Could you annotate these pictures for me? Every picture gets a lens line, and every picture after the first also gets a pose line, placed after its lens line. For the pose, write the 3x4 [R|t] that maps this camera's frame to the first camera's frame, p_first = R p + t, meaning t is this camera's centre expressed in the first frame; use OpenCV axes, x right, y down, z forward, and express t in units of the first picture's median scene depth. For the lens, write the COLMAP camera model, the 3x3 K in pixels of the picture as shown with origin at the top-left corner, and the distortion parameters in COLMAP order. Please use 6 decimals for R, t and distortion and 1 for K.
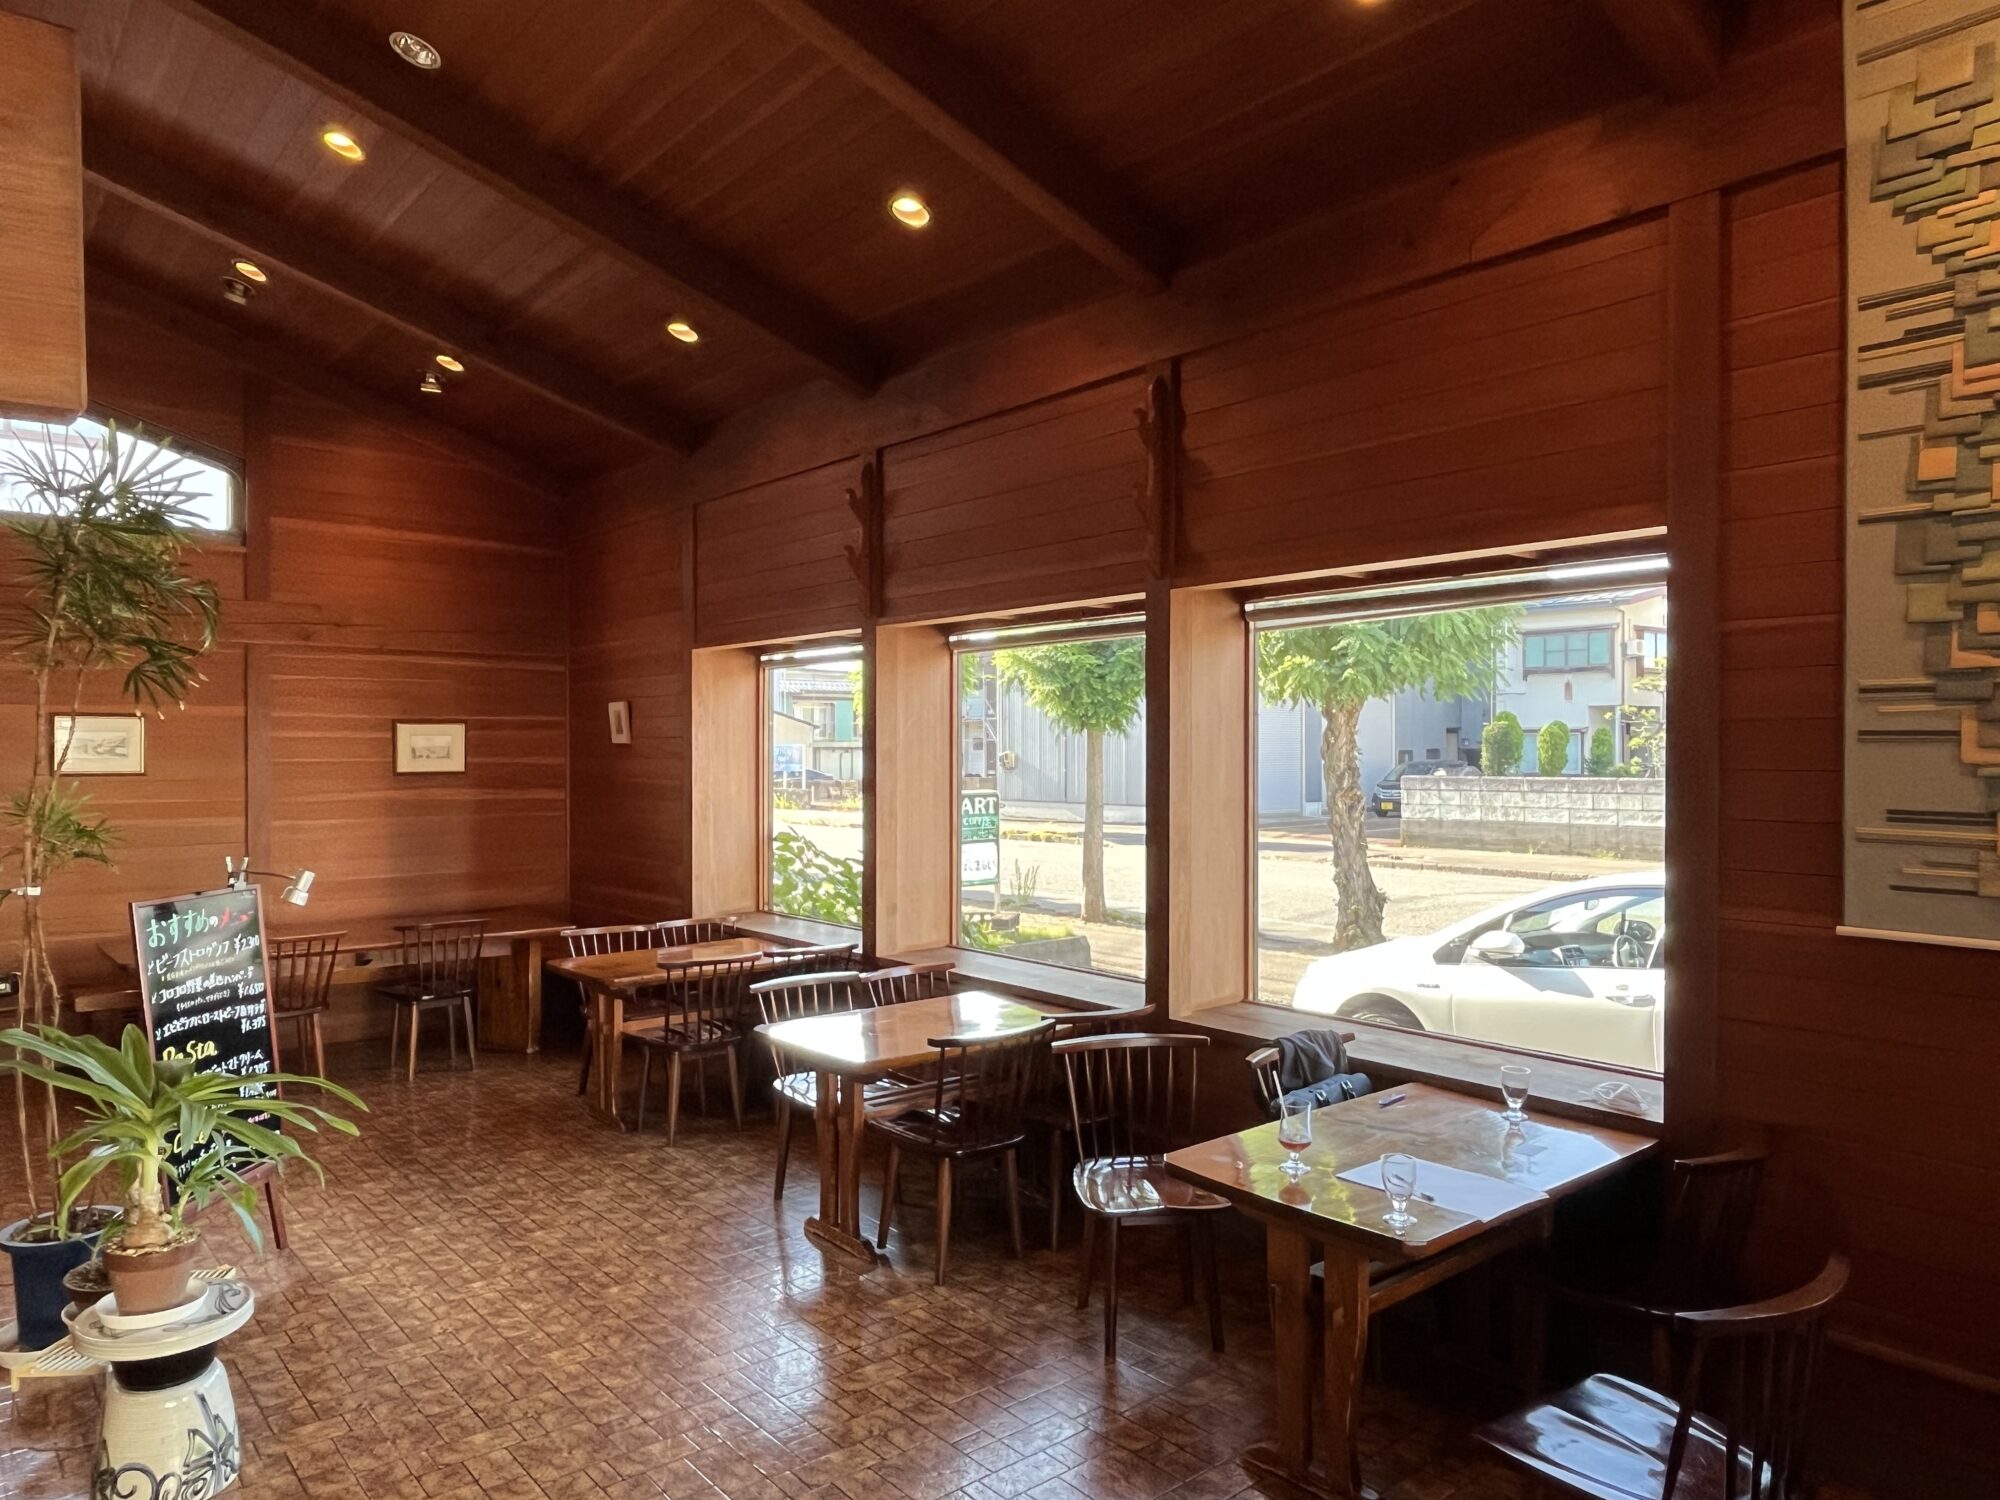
lens RADIAL K [[1316.0, 0, 983.8], [0, 1316.0, 749.5], [0, 0, 1]] dist [0.006264, -0.001205]
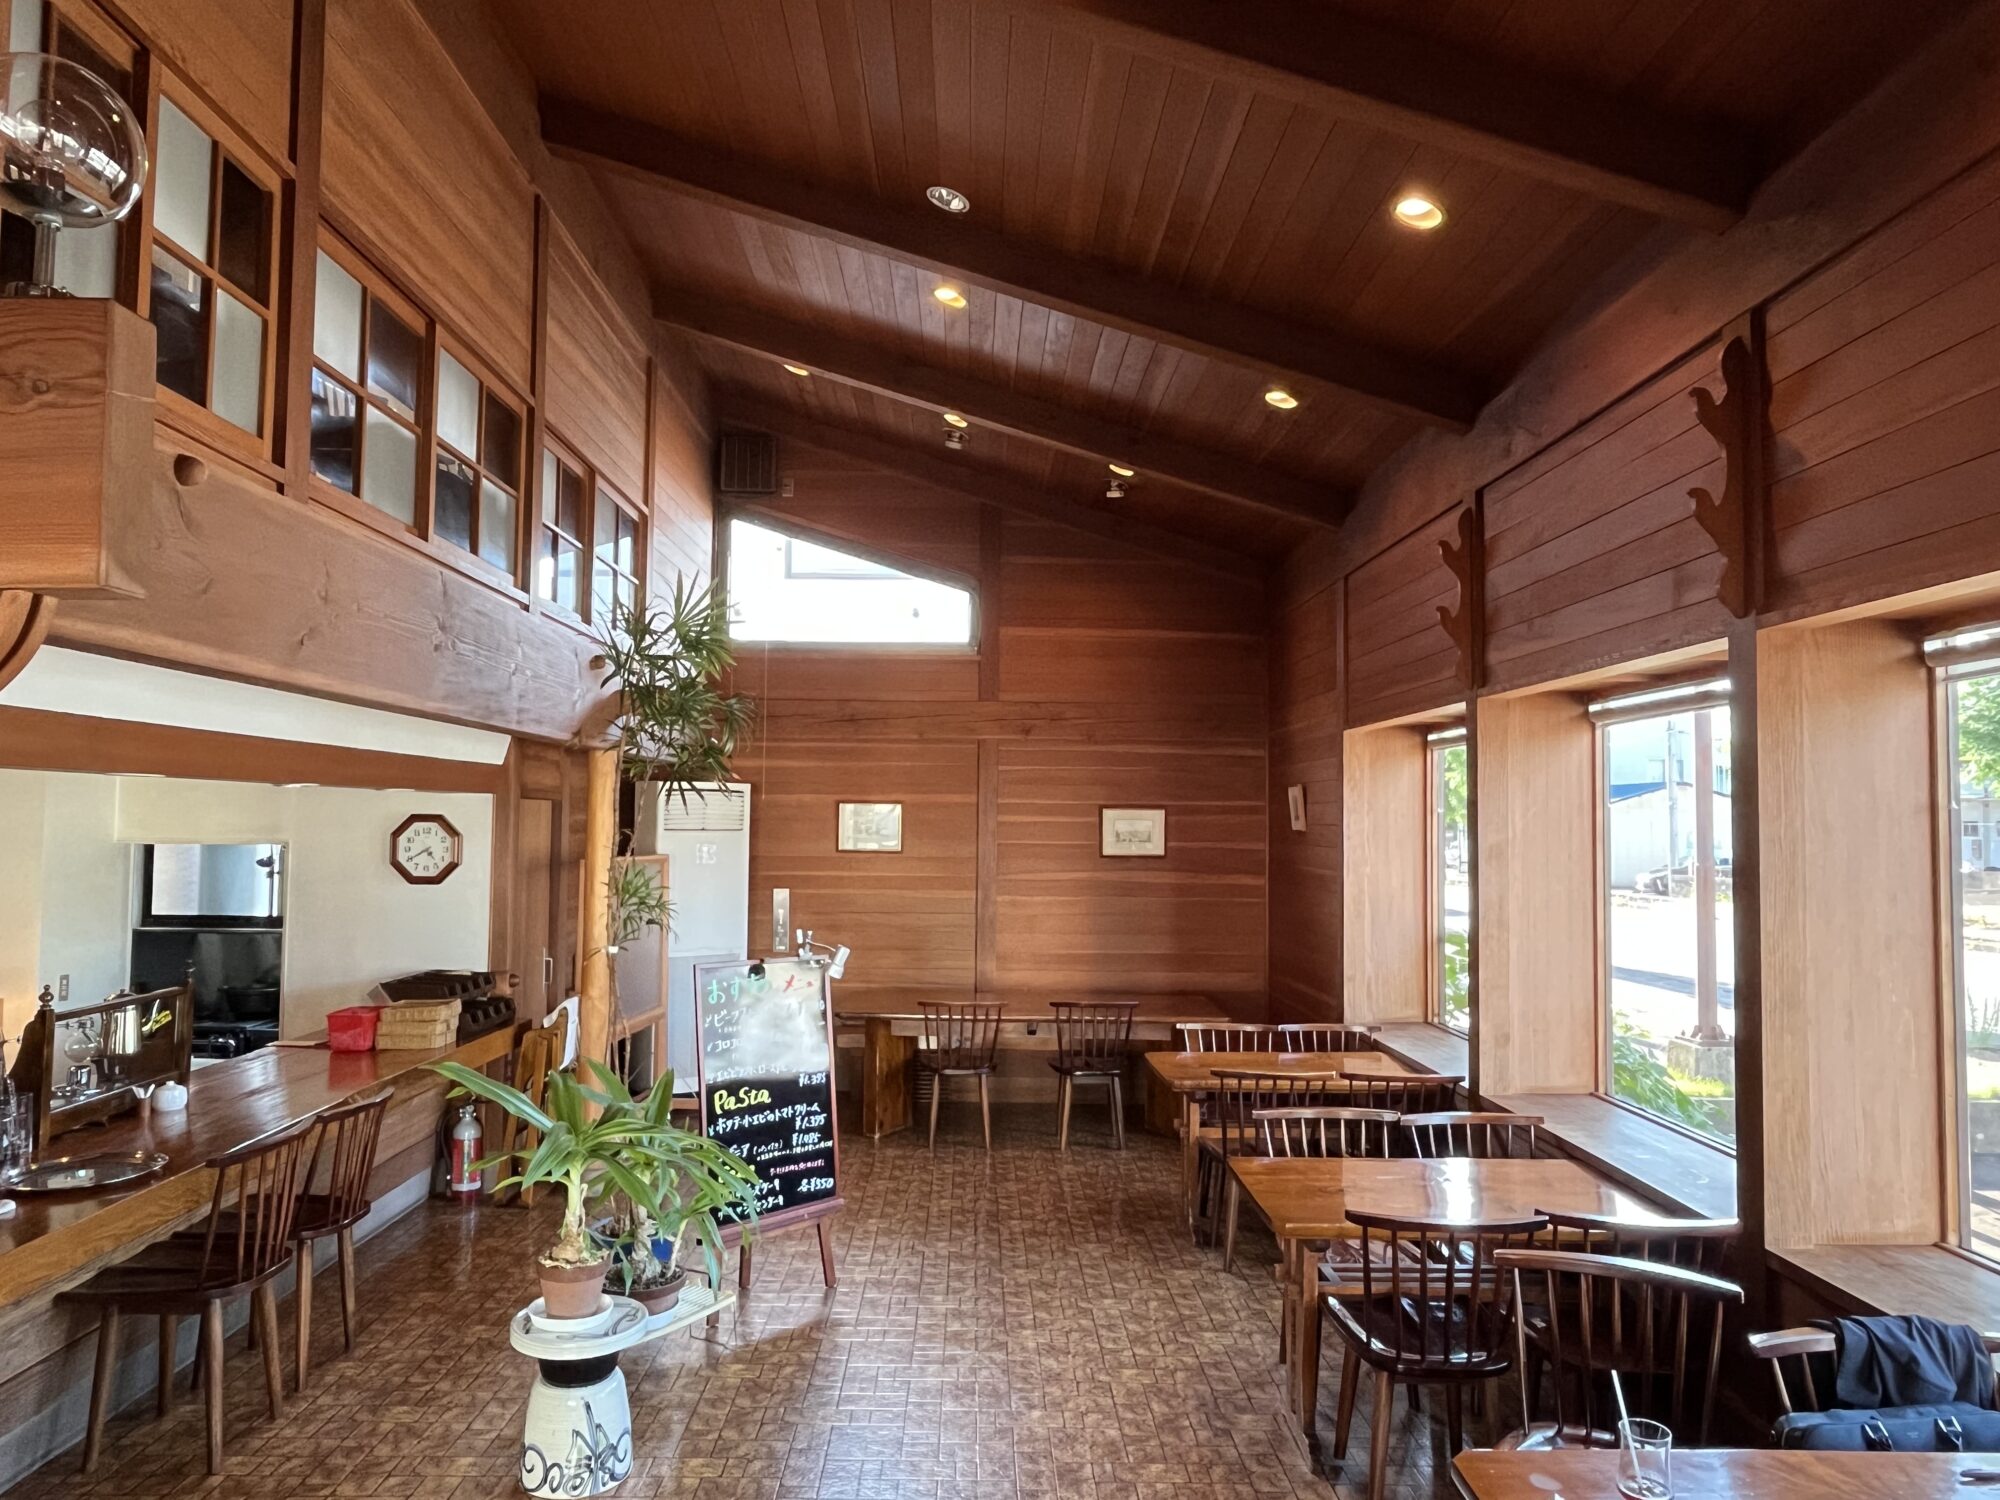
lens RADIAL K [[1316.0, 0, 994.4], [0, 1316.0, 750.4], [0, 0, 1]] dist [0.006264, -0.001205]
pose [[0.772232, -0.025461, -0.634831, 0.211379], [-0.011393, 0.998481, -0.053904, -0.011061], [0.635239, 0.048859, 0.770769, 0.152314]]
